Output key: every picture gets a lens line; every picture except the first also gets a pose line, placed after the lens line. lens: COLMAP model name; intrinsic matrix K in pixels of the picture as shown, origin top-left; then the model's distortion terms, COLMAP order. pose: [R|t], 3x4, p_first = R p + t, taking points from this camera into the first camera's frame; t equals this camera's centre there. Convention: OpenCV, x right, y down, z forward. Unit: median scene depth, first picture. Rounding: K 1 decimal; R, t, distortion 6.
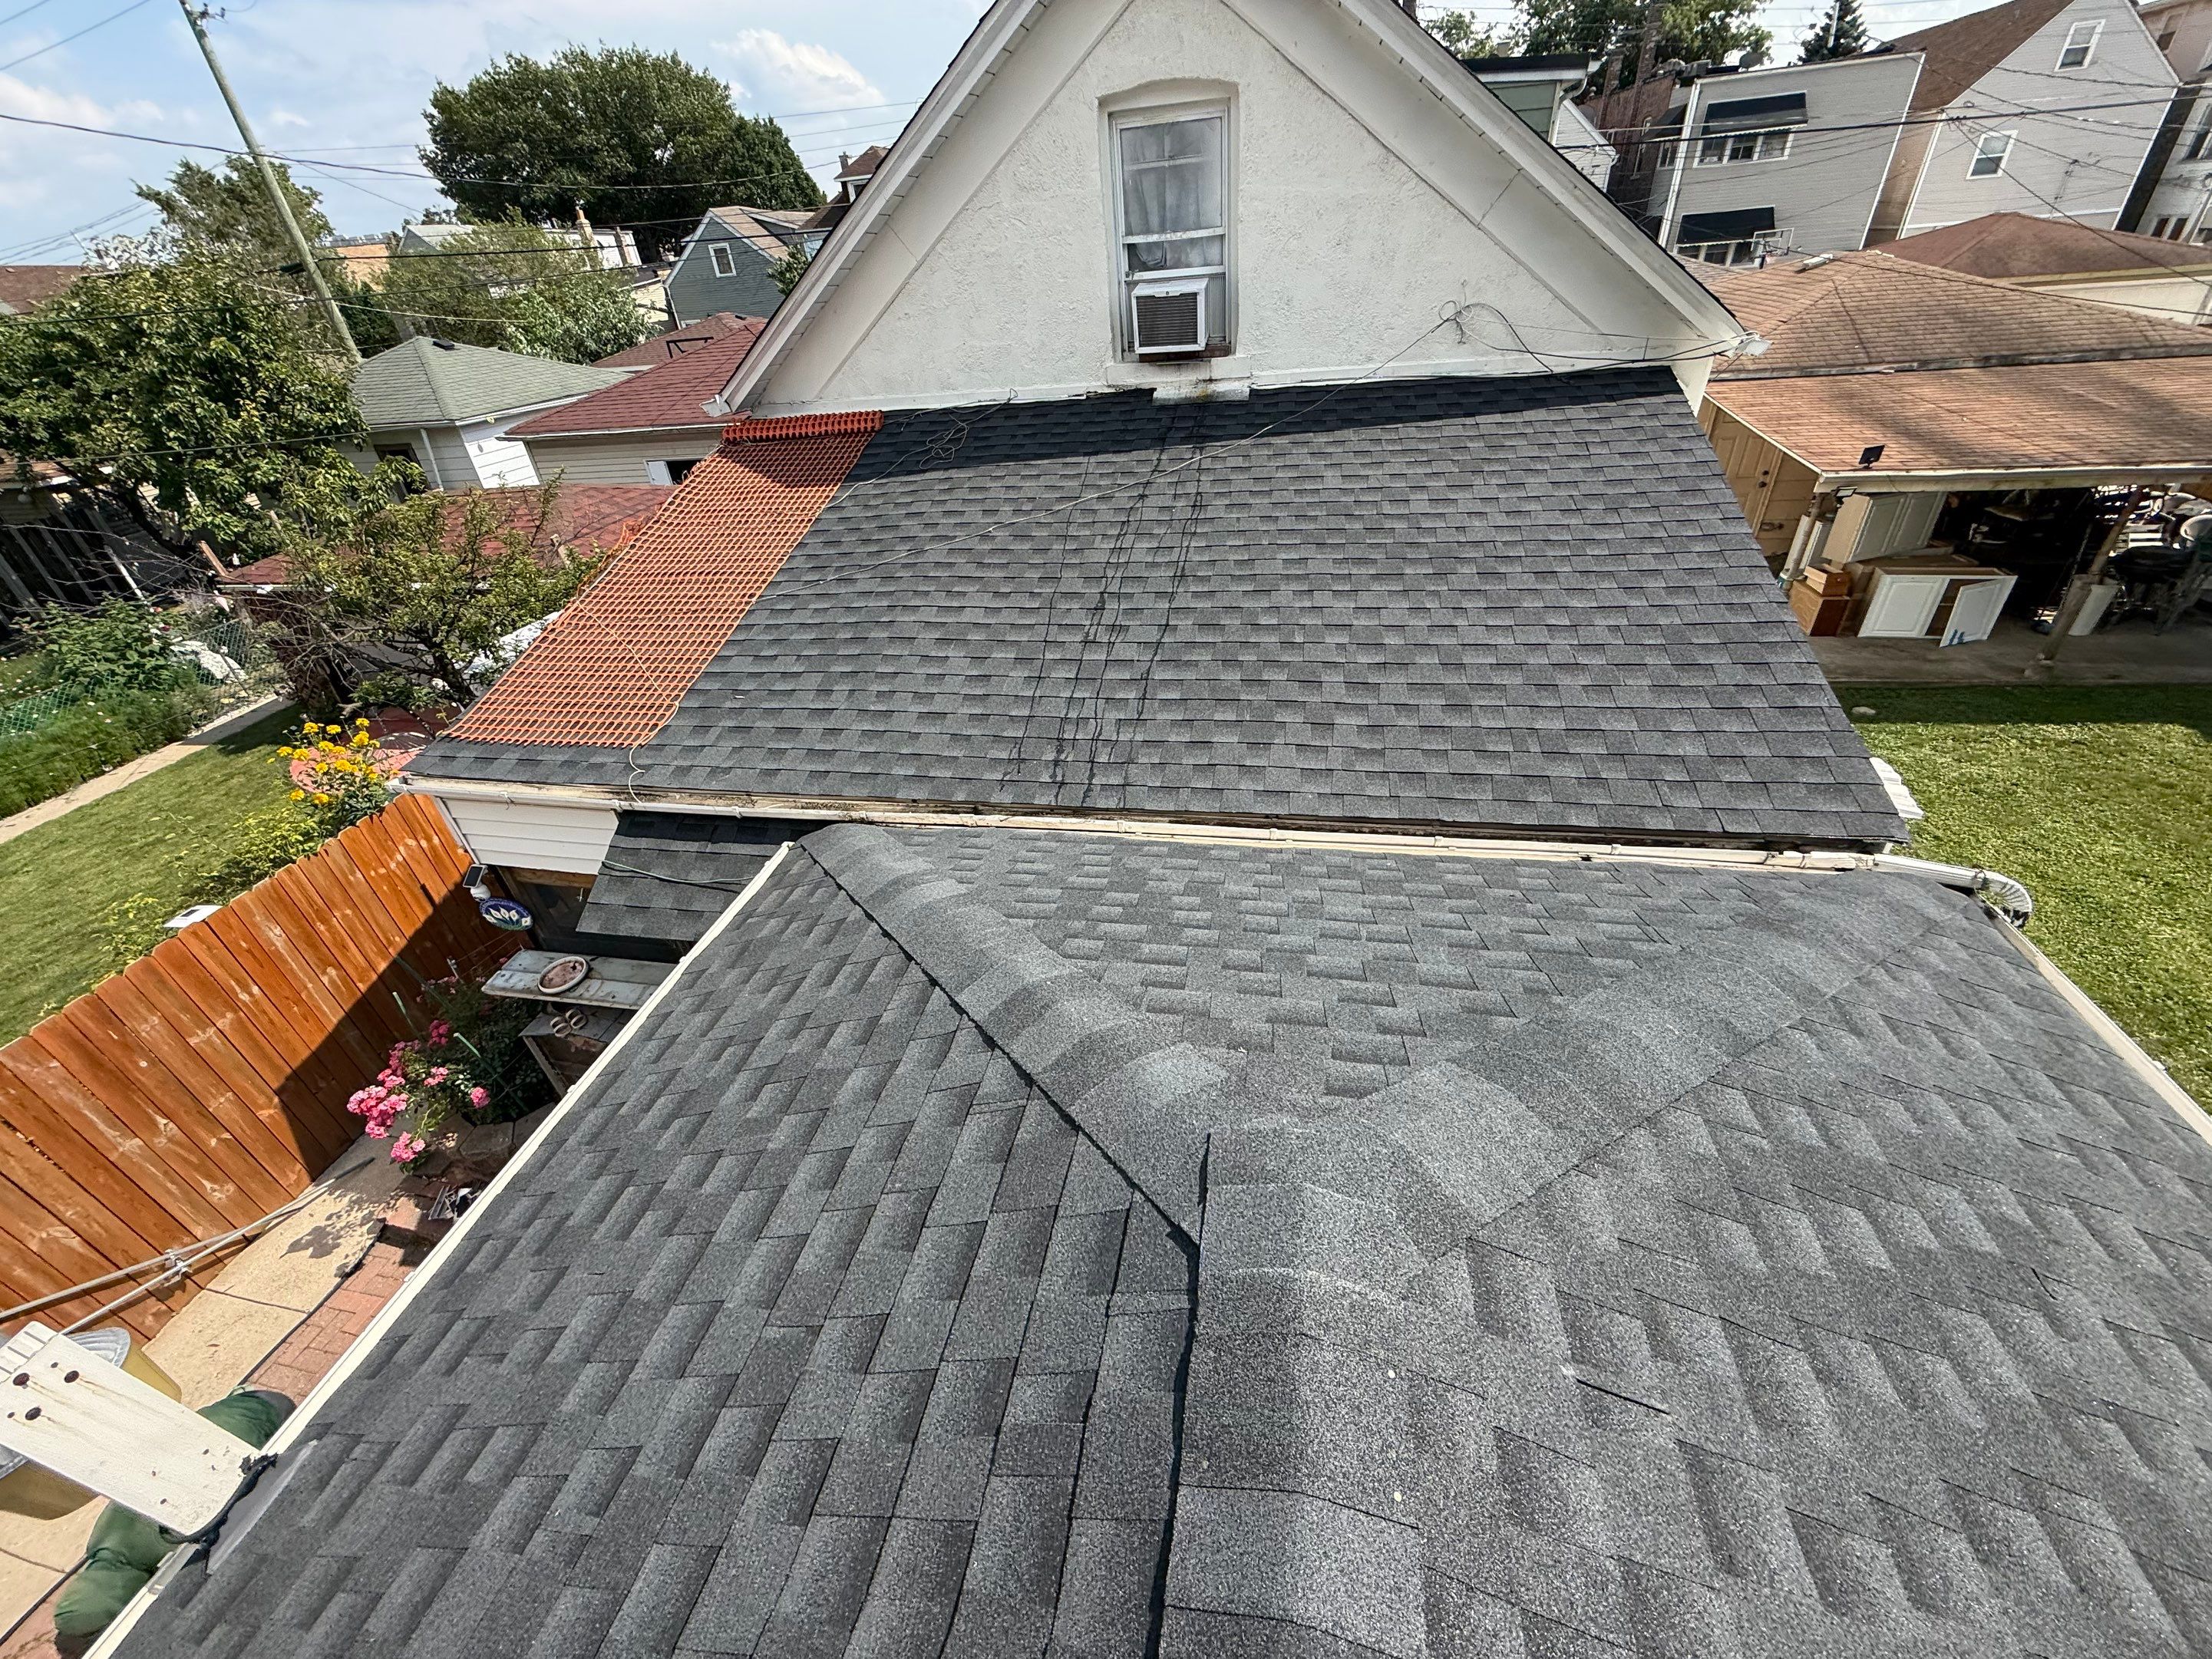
lens RADIAL K [[884.1, 0, 1099.6], [0, 884.1, 822.8], [0, 0, 1]] dist [-0.000490, 0.000066]
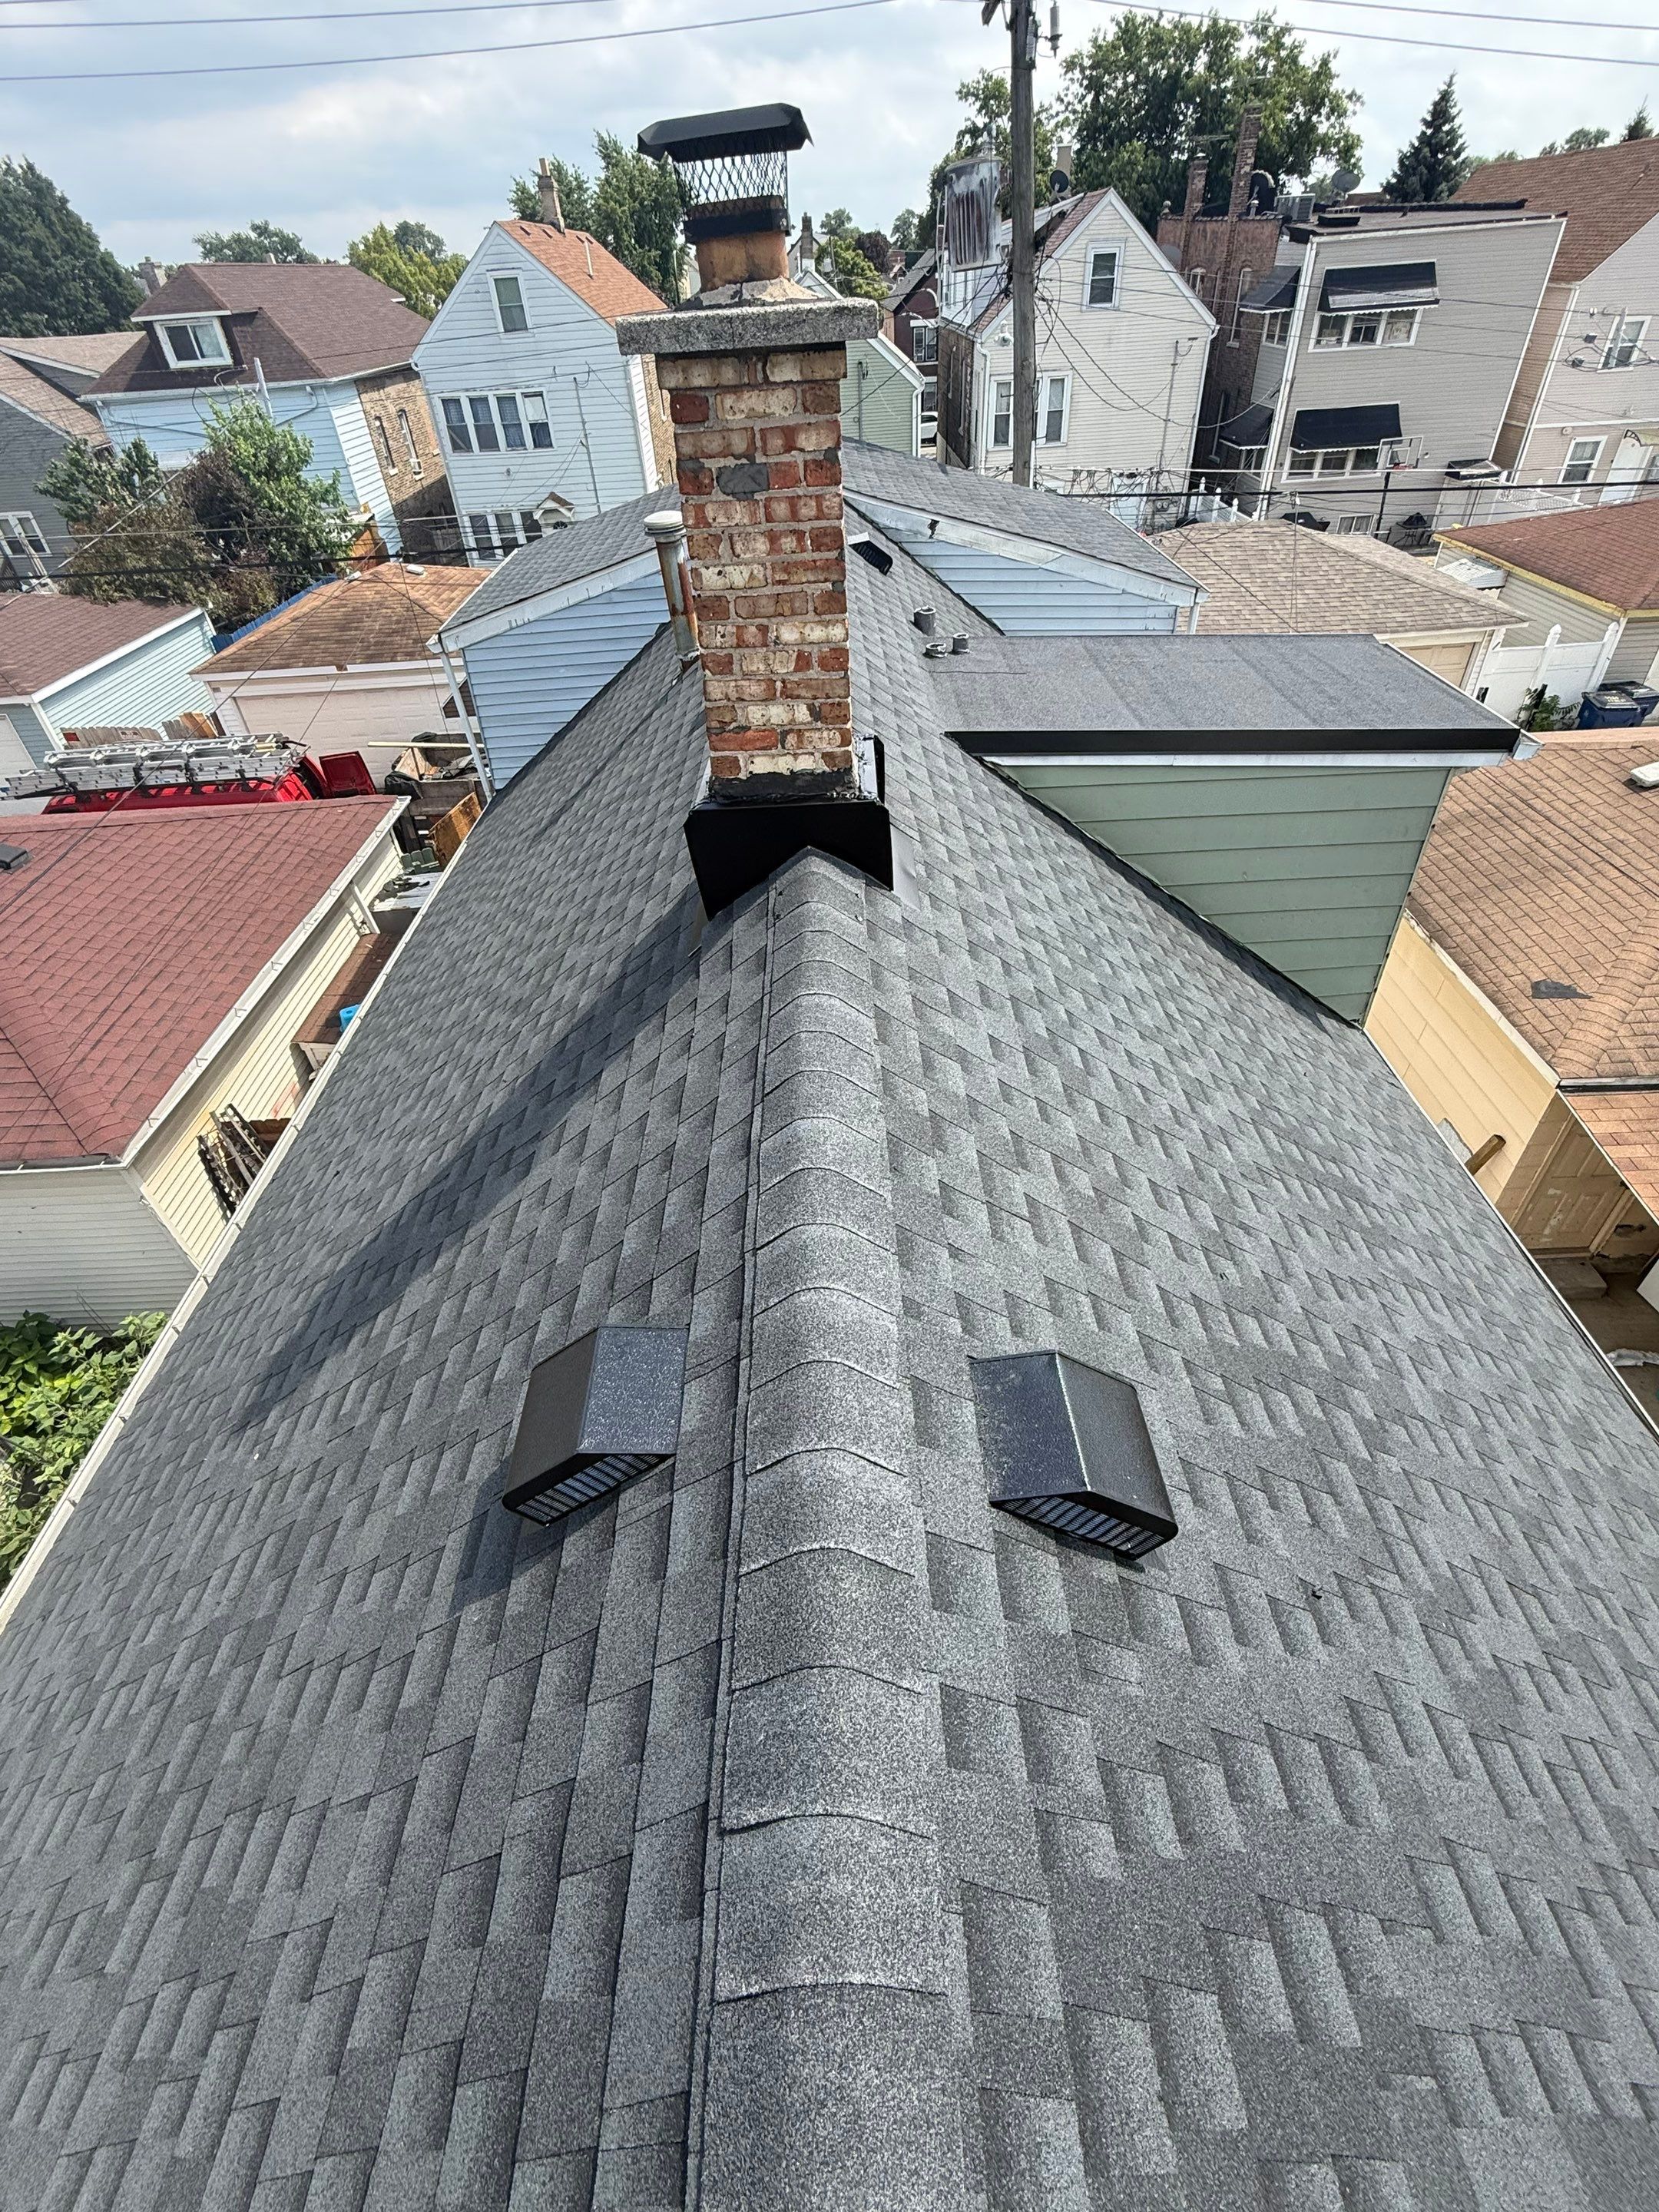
lens RADIAL K [[989.6, 0, 833.0], [0, 989.6, 1100.7], [0, 0, 1]] dist [0.000359, -0.000401]
pose [[0.977126, -0.116290, 0.178050, 0.033505], [0.096393, 0.988489, 0.116610, -0.493034], [-0.189561, -0.096780, 0.977088, 0.324178]]
